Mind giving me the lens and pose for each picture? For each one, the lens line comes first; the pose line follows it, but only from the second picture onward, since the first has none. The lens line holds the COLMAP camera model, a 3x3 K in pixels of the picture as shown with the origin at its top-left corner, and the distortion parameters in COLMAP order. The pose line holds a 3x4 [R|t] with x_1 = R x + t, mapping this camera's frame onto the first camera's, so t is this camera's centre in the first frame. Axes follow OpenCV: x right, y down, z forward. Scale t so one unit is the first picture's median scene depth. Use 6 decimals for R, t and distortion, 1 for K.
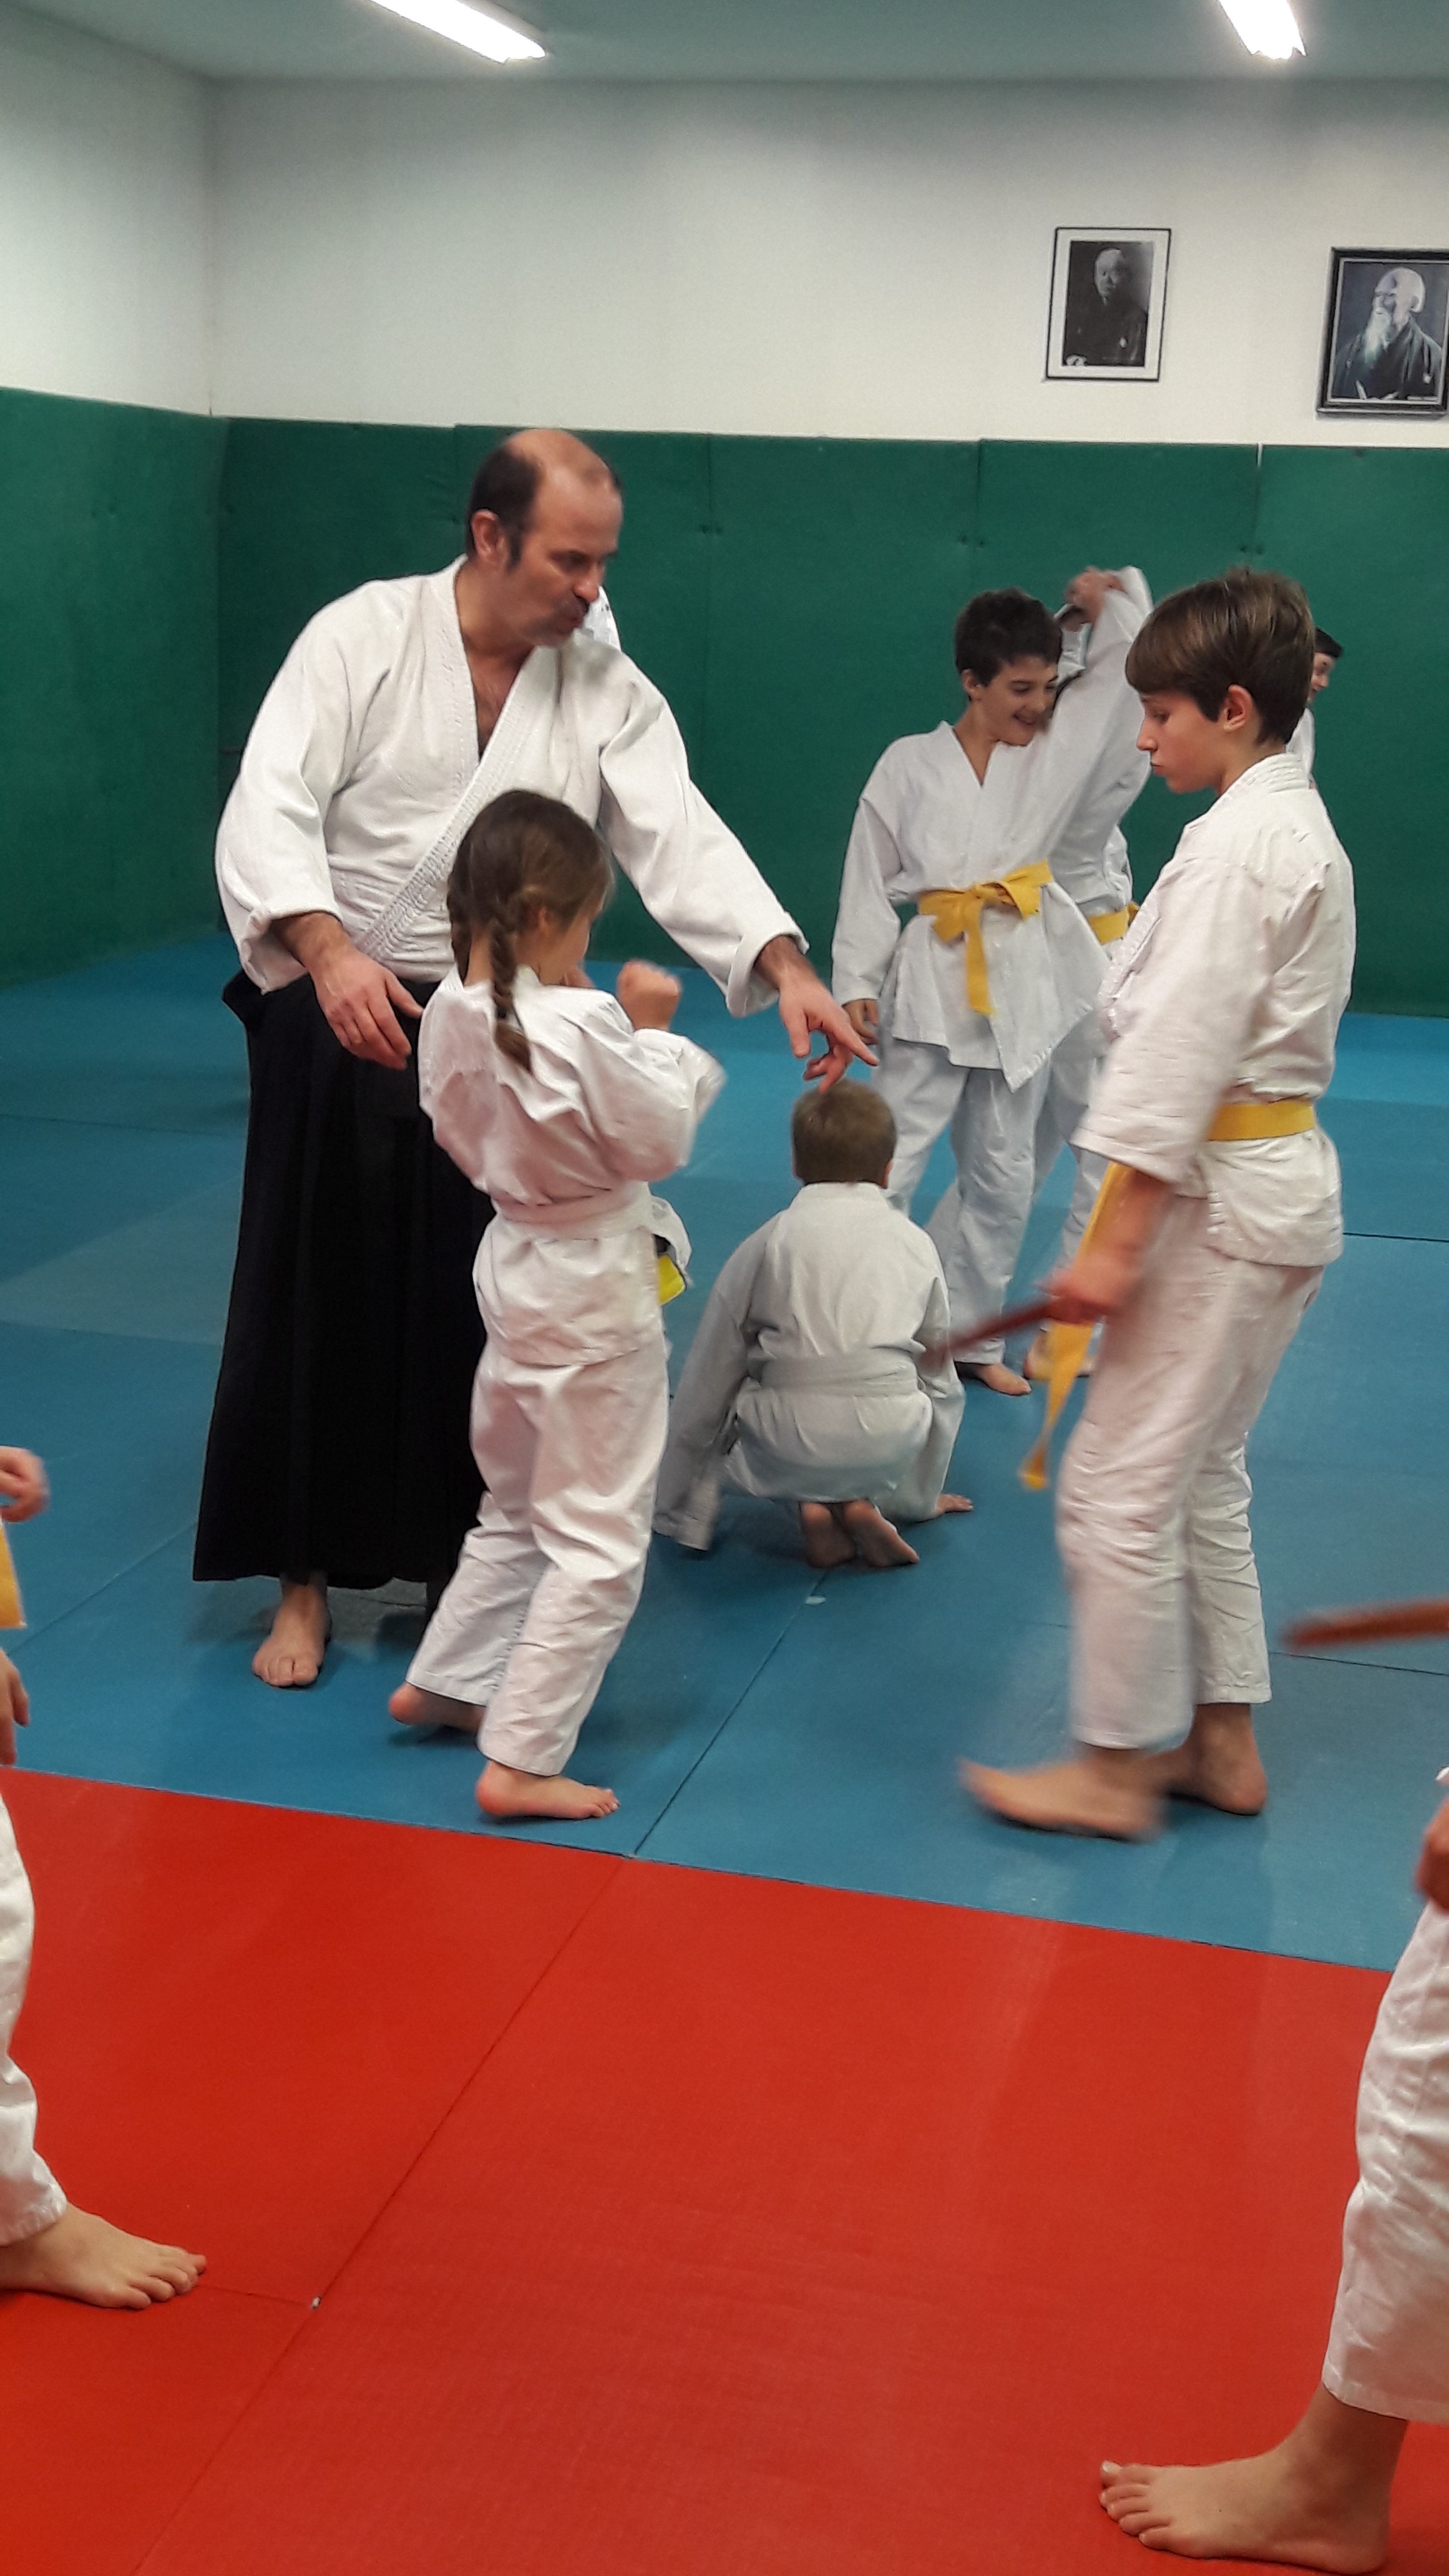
lens RADIAL K [[2354.2, 0, 724.5], [0, 2354.2, 1288.0], [0, 0, 1]] dist [0.124481, -0.293852]
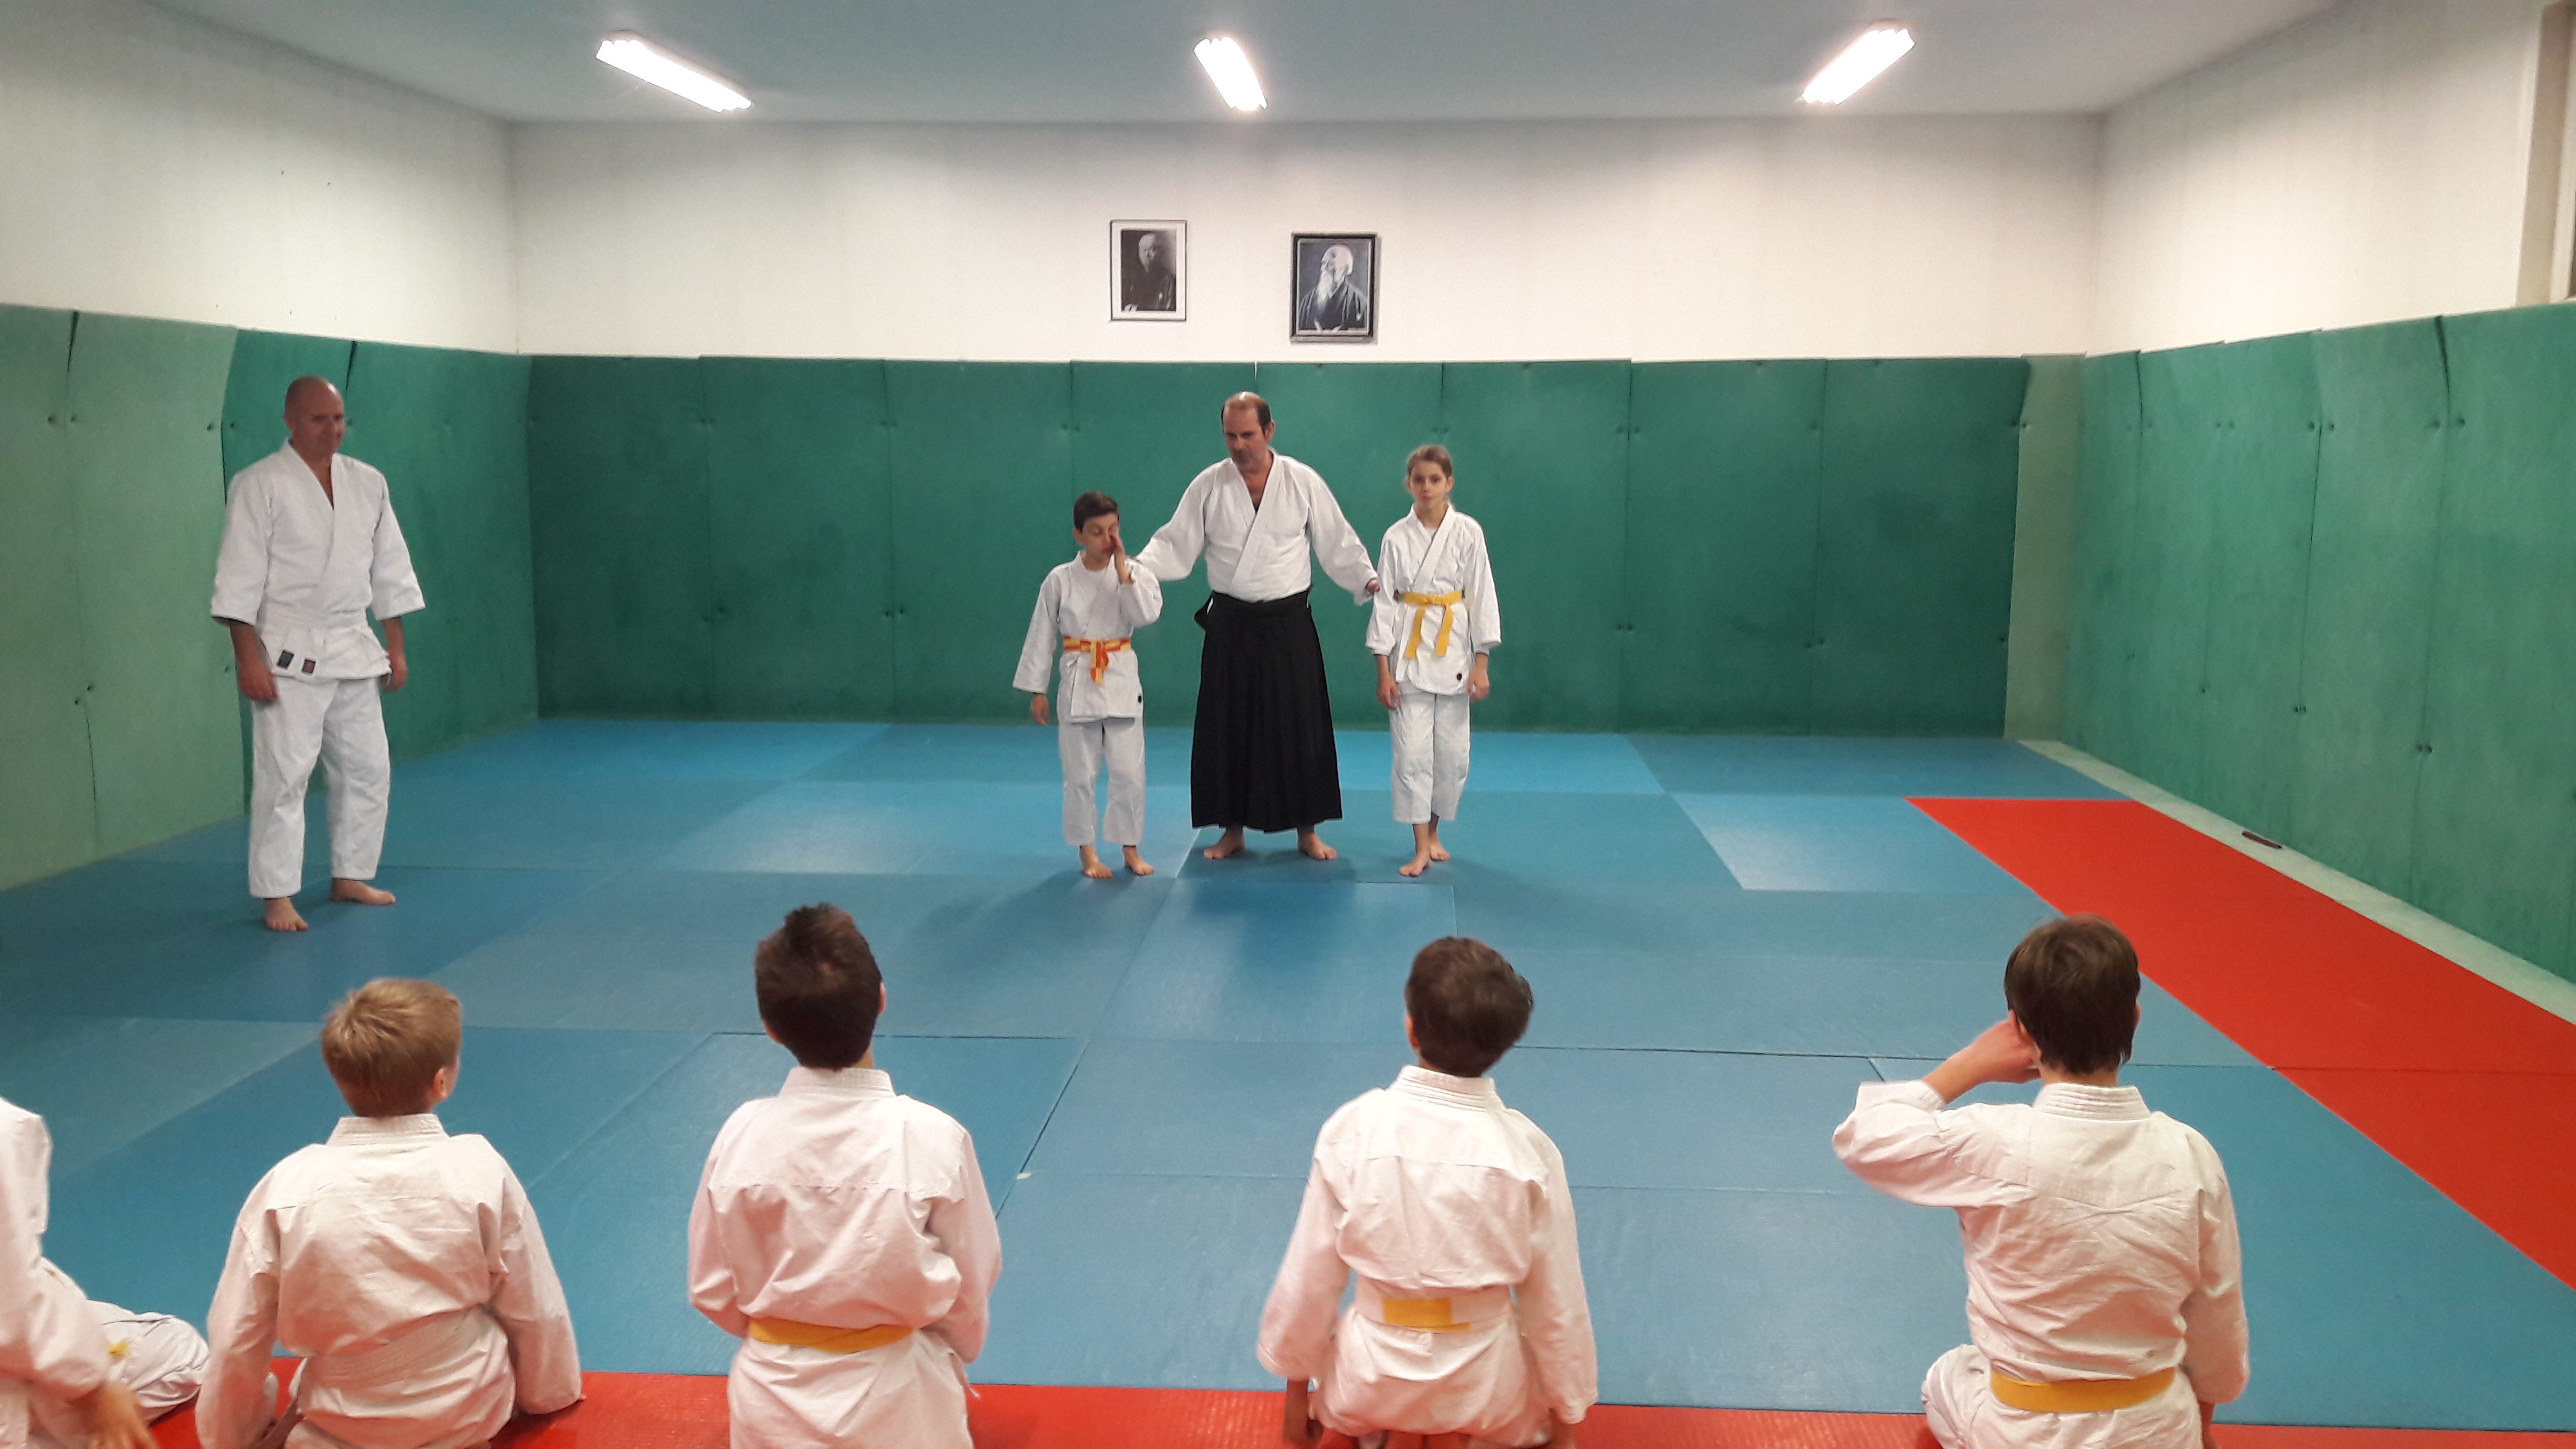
lens RADIAL K [[2340.5, 0, 1288.0], [0, 2340.5, 724.5], [0, 0, 1]] dist [0.184843, -0.443756]
pose [[0.974179, -0.056362, 0.218631, -0.093482], [0.078188, 0.992639, -0.092495, 0.013422], [-0.211808, 0.107201, 0.971414, -0.424524]]
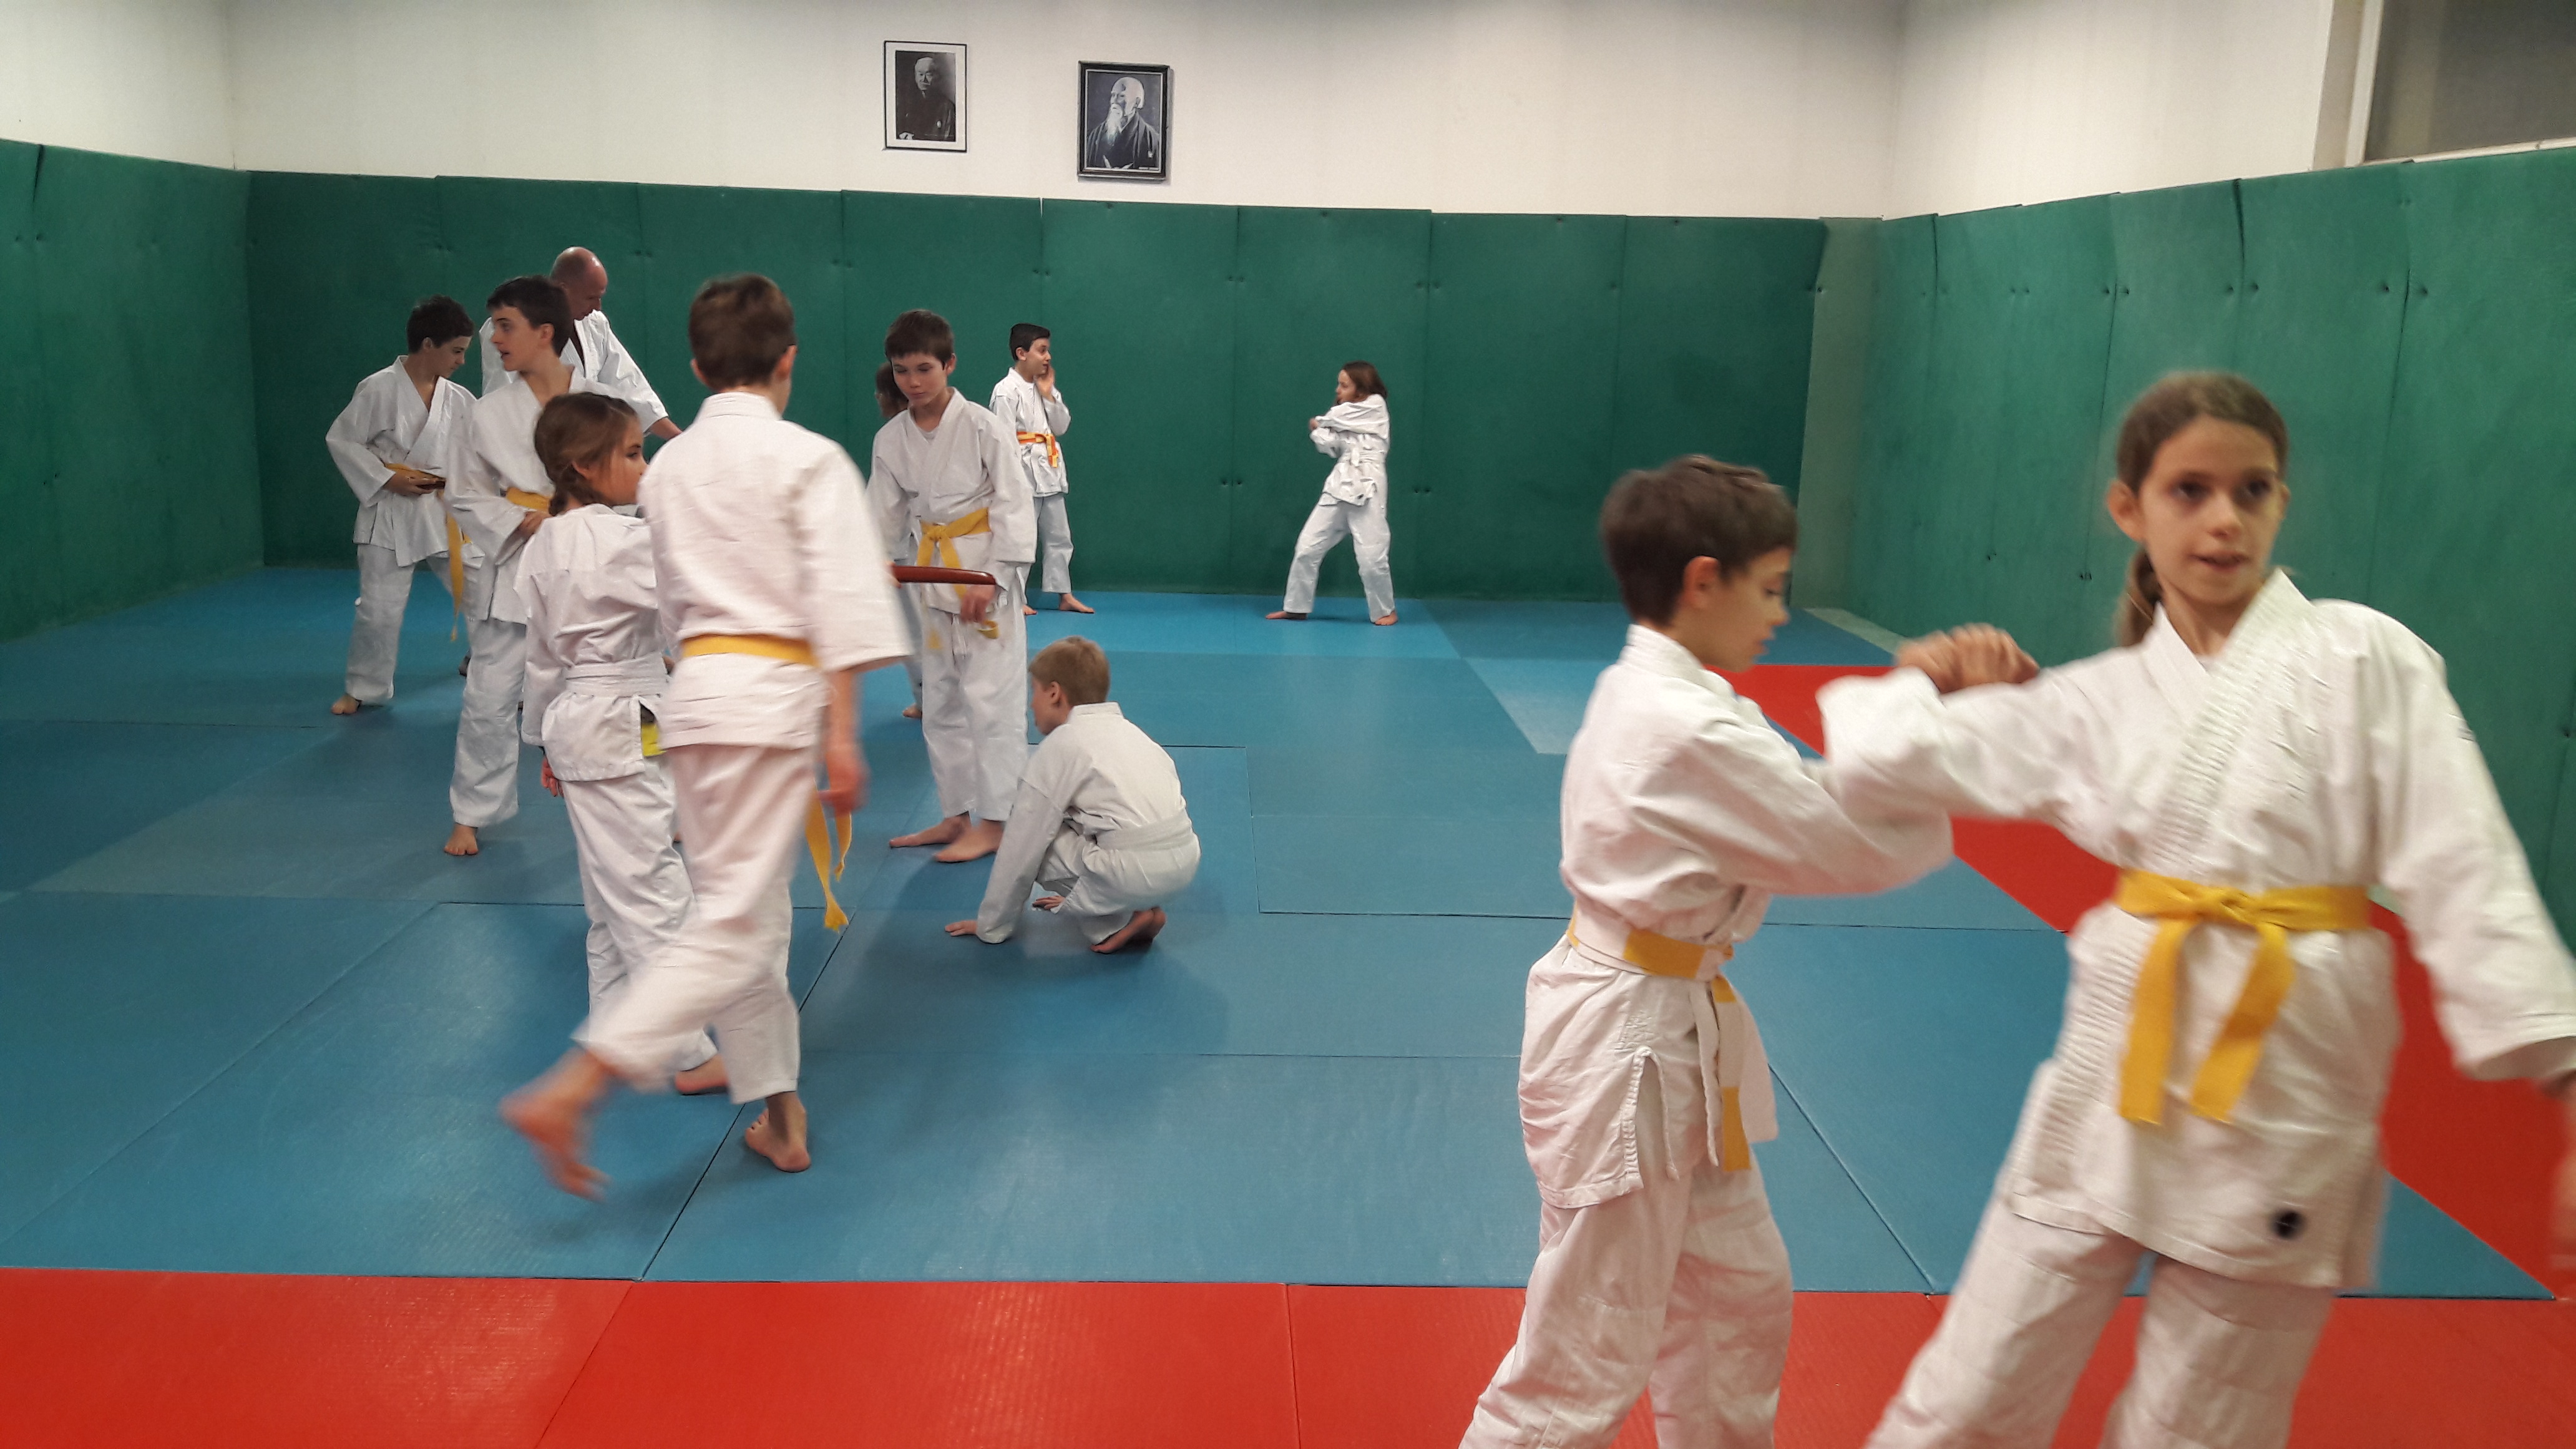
lens RADIAL K [[2250.1, 0, 1293.8], [0, 2250.1, 776.2], [0, 0, 1]] dist [0.127715, -0.204929]
pose [[0.950923, -0.070427, 0.301307, -0.065725], [0.076951, 0.996987, -0.009821, 0.016776], [-0.299707, 0.032524, 0.953477, -0.332211]]
